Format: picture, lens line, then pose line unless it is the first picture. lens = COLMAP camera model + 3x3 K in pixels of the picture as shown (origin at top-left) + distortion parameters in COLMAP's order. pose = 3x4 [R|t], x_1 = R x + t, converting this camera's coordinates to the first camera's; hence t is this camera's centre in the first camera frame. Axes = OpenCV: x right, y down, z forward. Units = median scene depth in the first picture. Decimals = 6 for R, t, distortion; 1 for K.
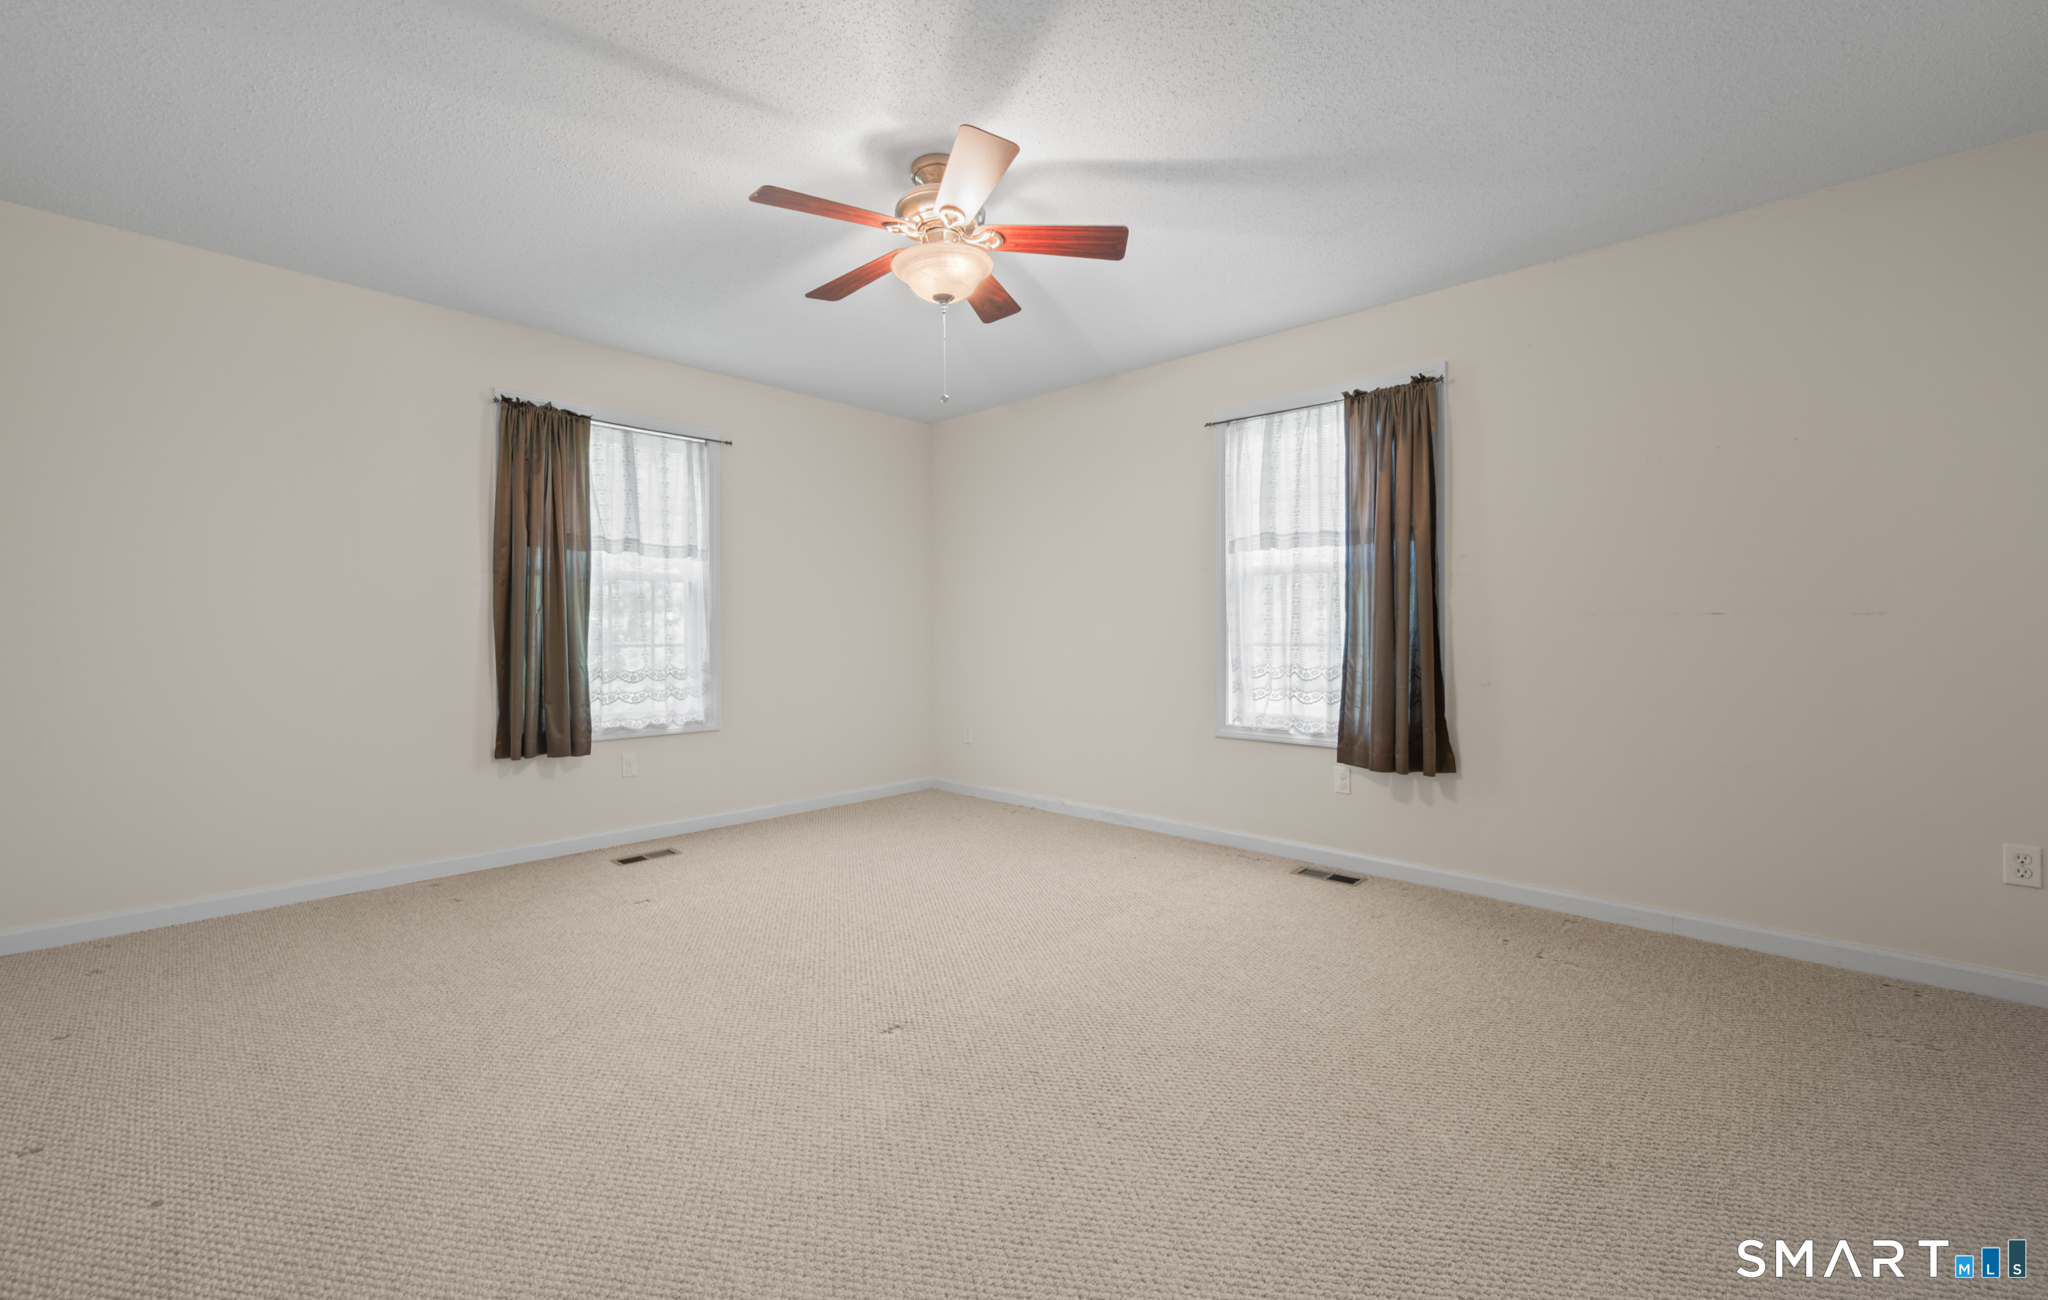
lens RADIAL K [[811.0, 0, 1020.7], [0, 811.0, 628.4], [0, 0, 1]] dist [-0.000842, -0.000056]
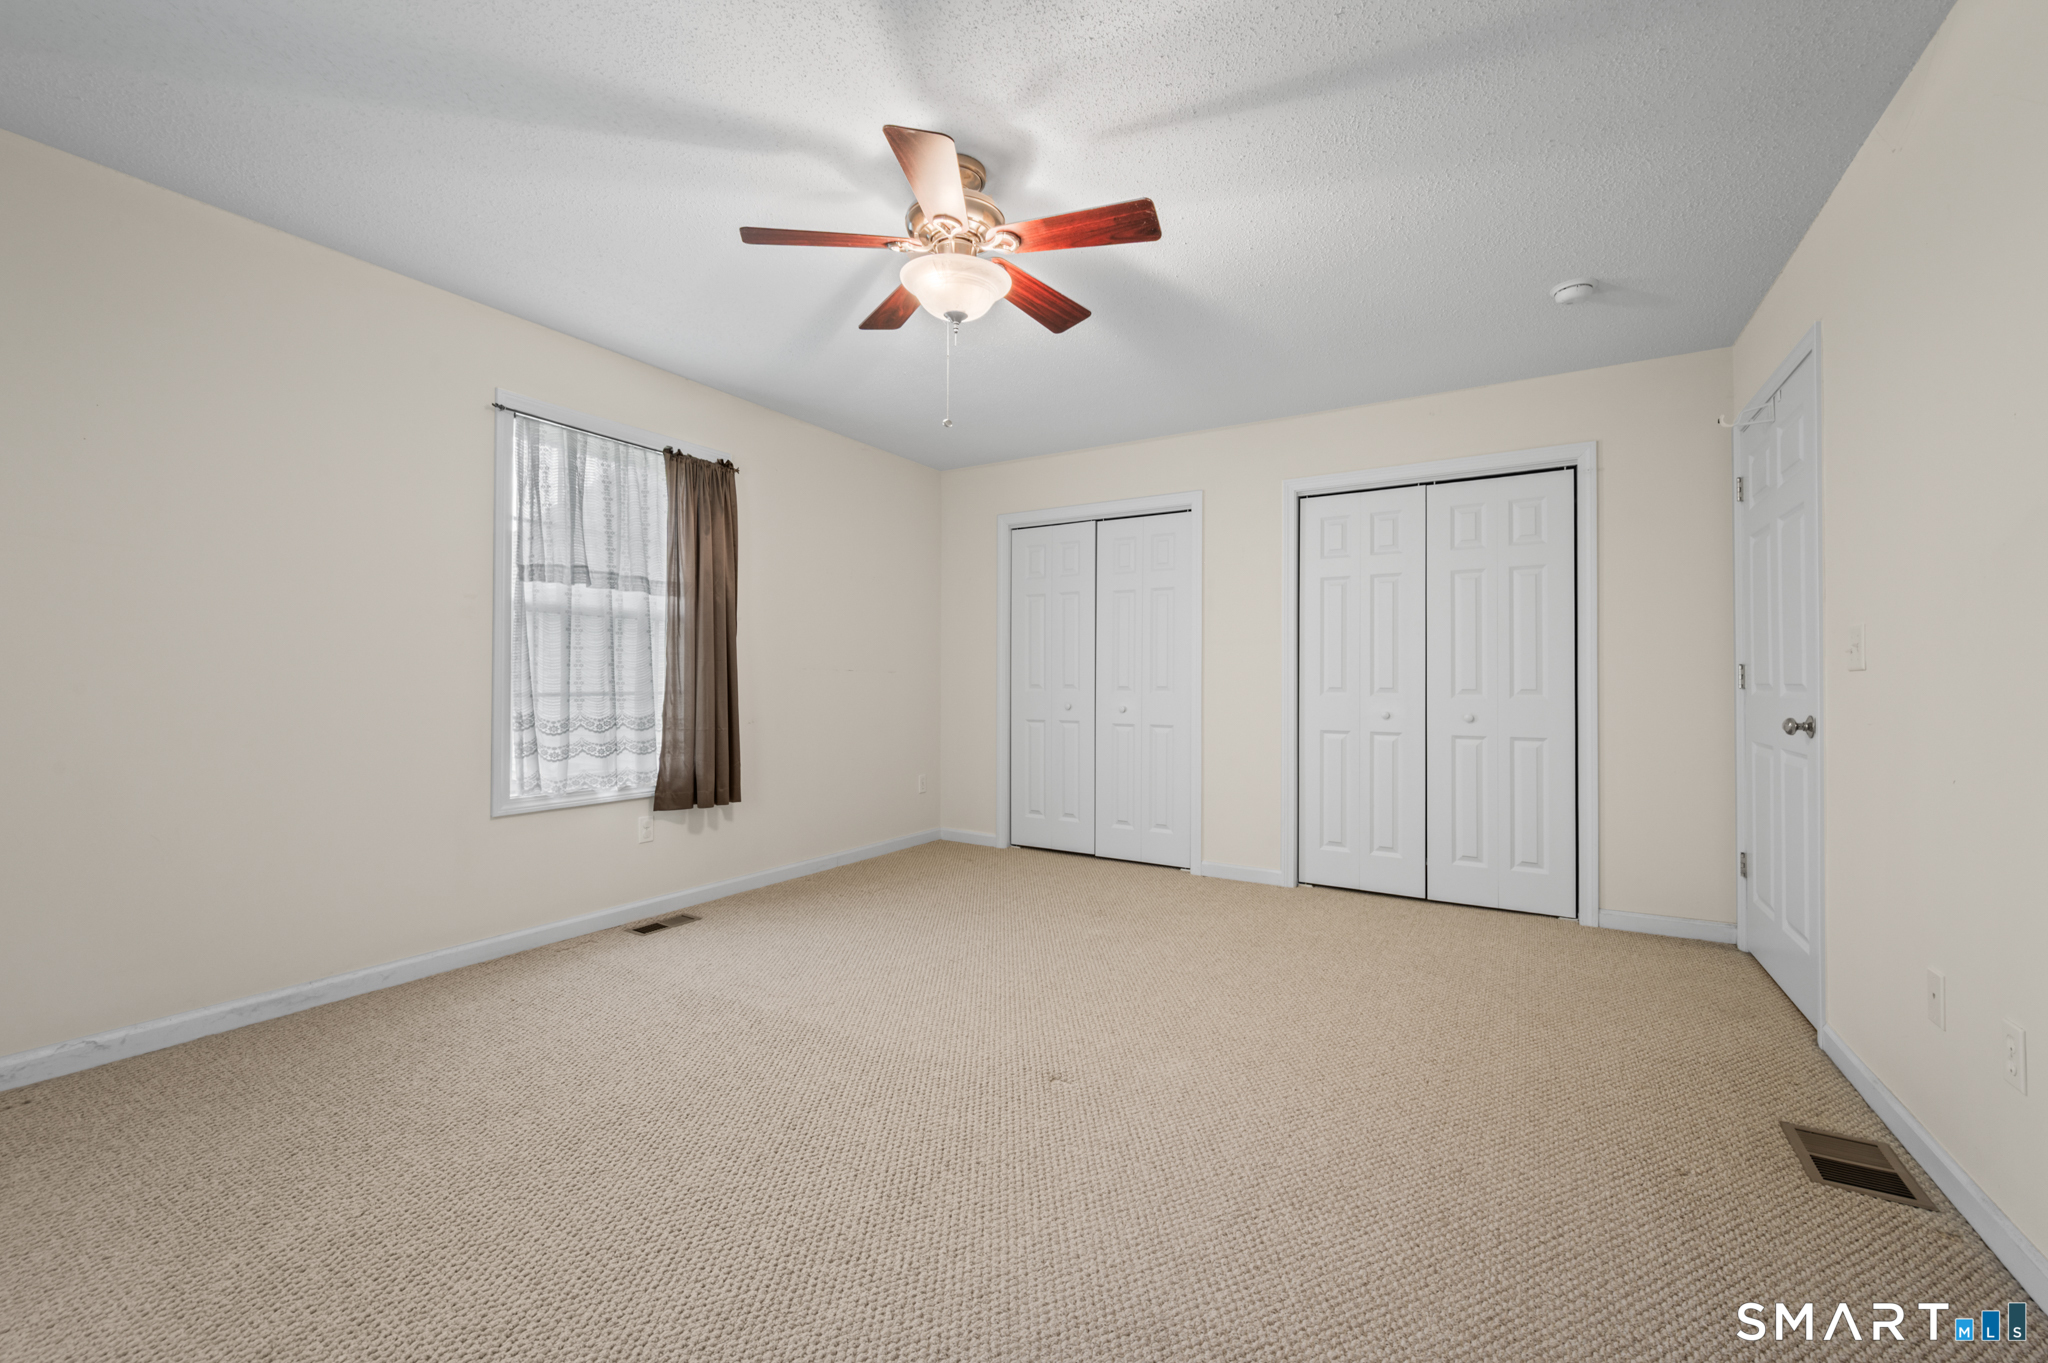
lens RADIAL K [[813.2, 0, 1031.0], [0, 813.2, 681.4], [0, 0, 1]] dist [-0.002716, 0.001776]
pose [[-0.205134, 0.009837, 0.978684, -0.687345], [0.004192, 0.999949, -0.009172, 0.016967], [-0.978725, 0.002221, -0.205165, 0.751254]]
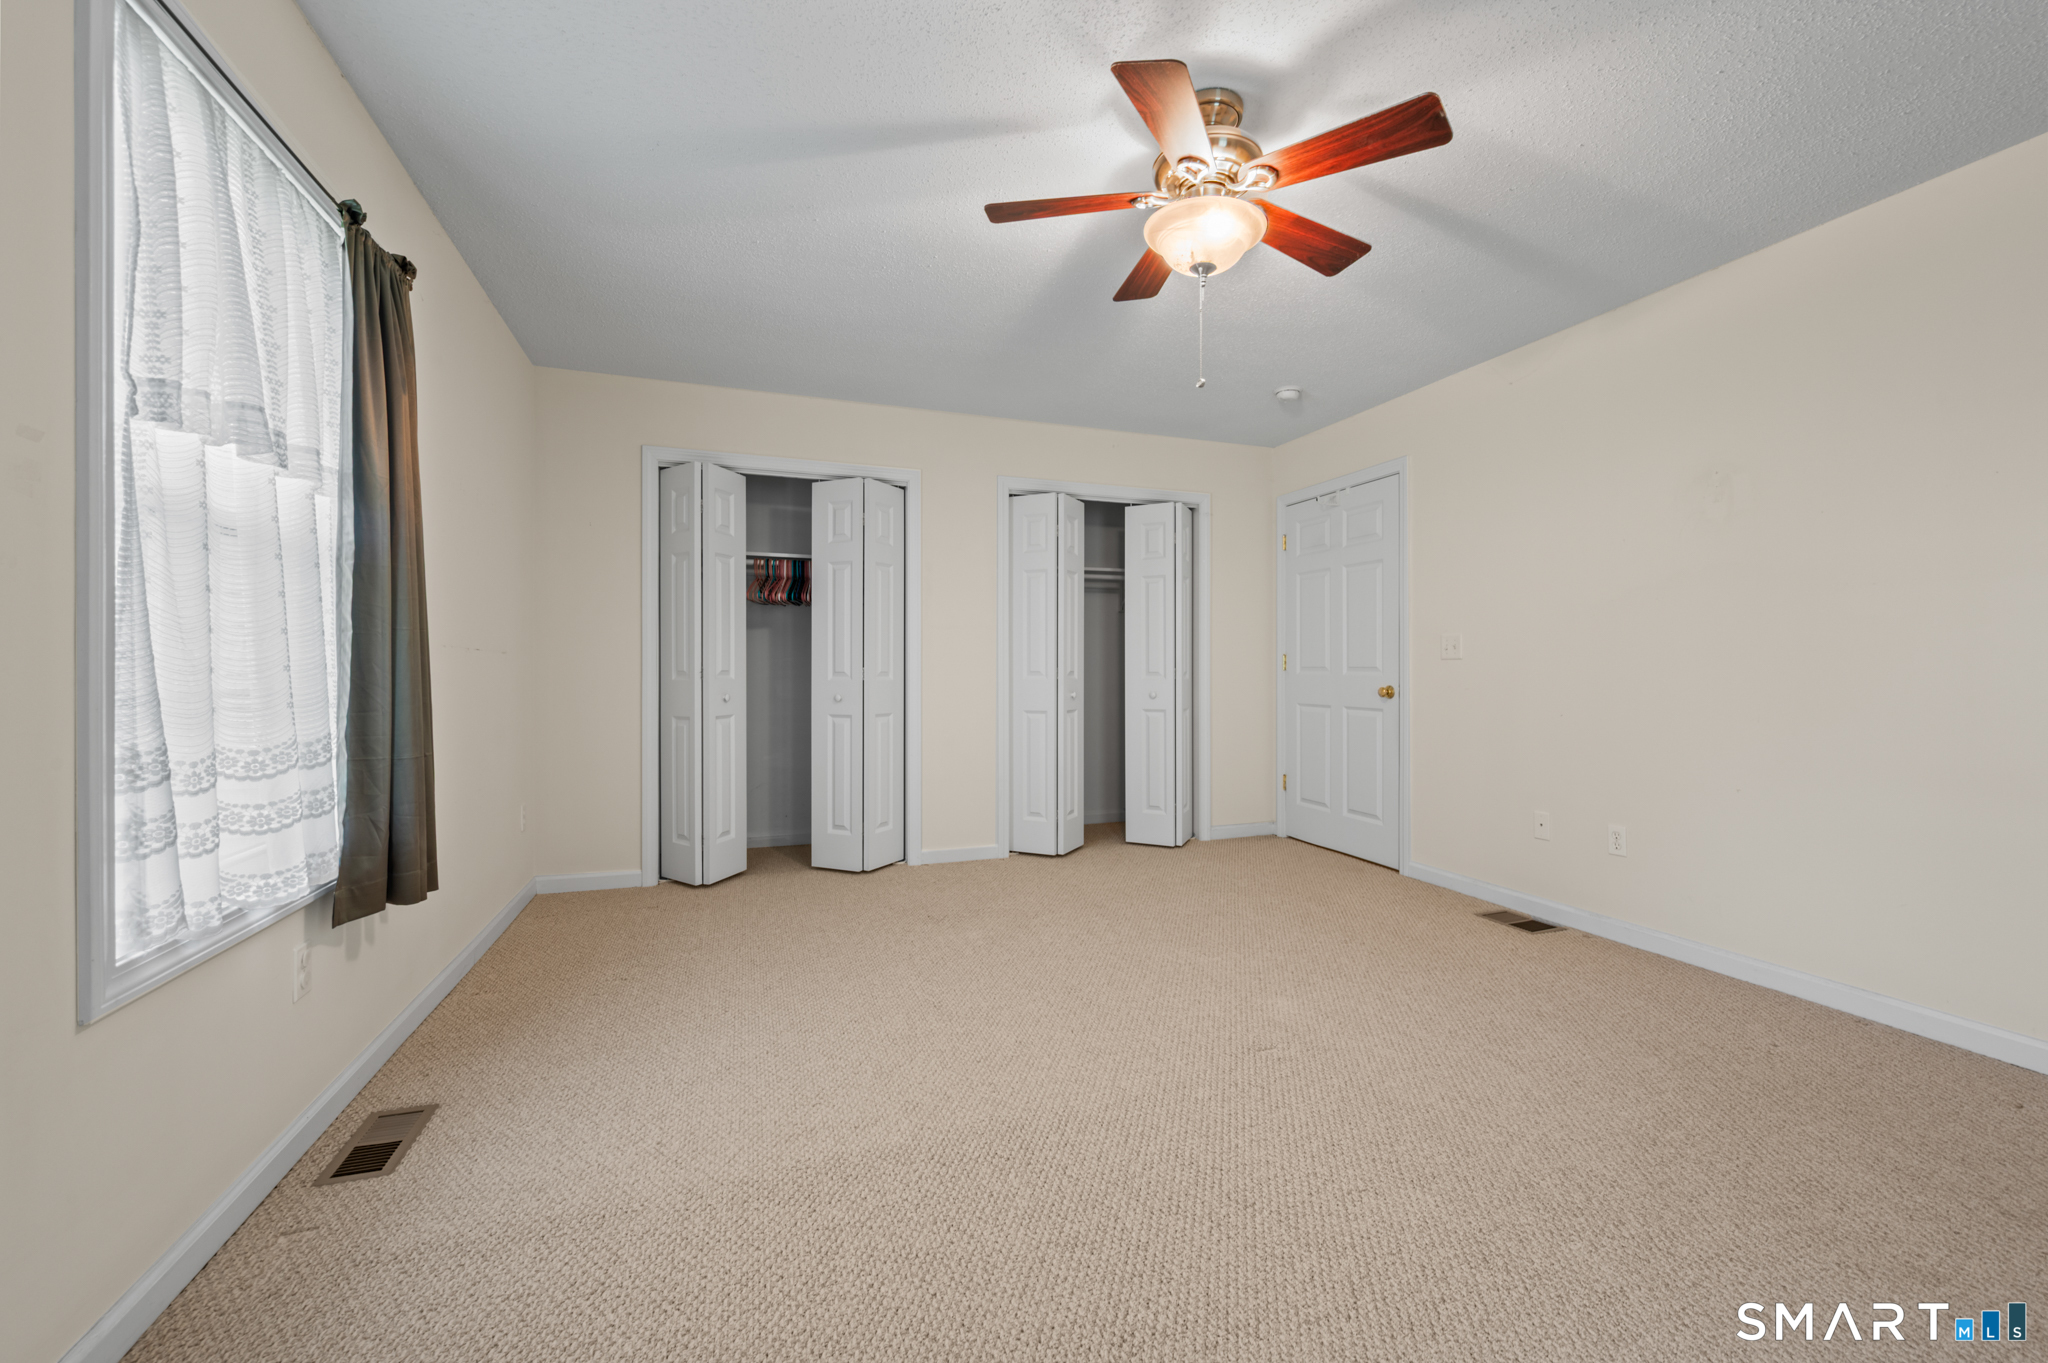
lens RADIAL K [[813.2, 0, 1028.2], [0, 813.2, 677.8], [0, 0, 1]] dist [-0.002716, 0.001776]
pose [[-0.891188, 0.002226, 0.453630, -0.216005], [0.009407, 0.999864, 0.013574, 0.009107], [-0.453538, 0.016364, -0.891087, 1.250028]]
